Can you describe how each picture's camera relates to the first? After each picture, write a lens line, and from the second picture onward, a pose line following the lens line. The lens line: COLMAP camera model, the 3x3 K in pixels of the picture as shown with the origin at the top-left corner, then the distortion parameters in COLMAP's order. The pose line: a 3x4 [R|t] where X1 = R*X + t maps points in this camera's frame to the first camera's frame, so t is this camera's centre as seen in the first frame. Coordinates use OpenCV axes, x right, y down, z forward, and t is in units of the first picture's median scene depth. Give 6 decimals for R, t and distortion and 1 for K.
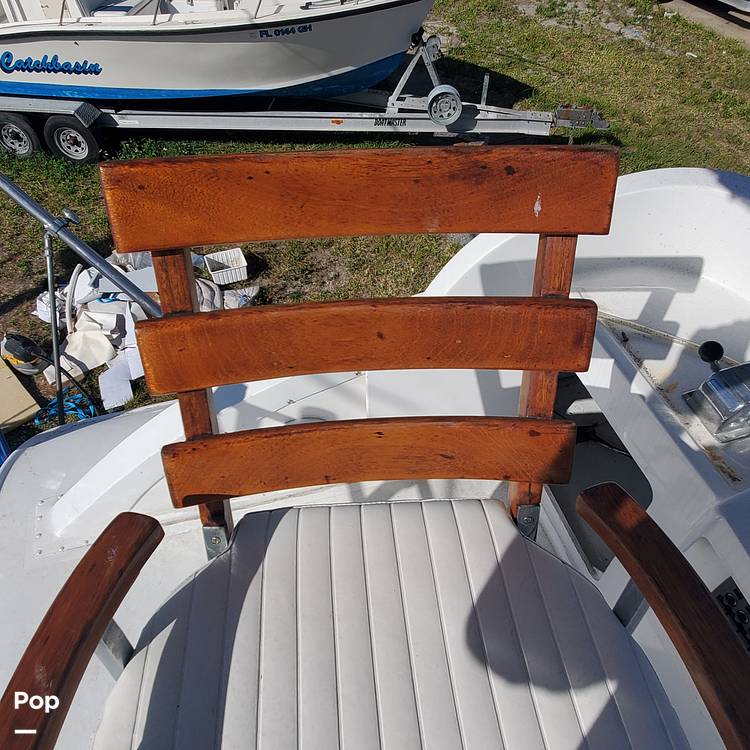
lens RADIAL K [[617.0, 0, 375.0], [0, 617.0, 375.0], [0, 0, 1]] dist [-0.000795, 0.004038]
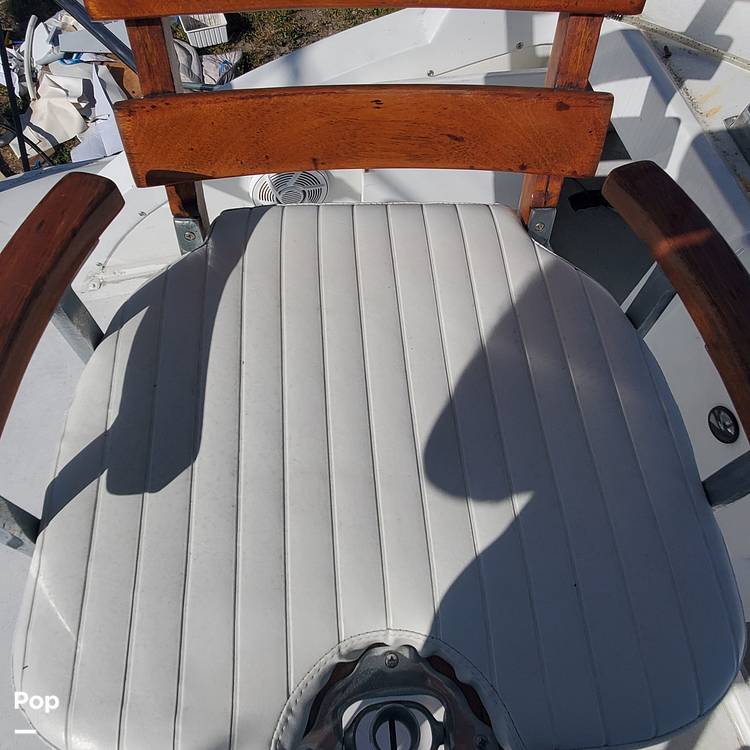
lens RADIAL K [[621.1, 0, 375.0], [0, 621.1, 375.0], [0, 0, 1]] dist [0.002715, -0.009986]
pose [[0.999536, 0.025455, 0.016700, -0.000586], [-0.029337, 0.951929, 0.304911, 0.117121], [-0.008136, -0.305259, 0.952234, 0.055141]]
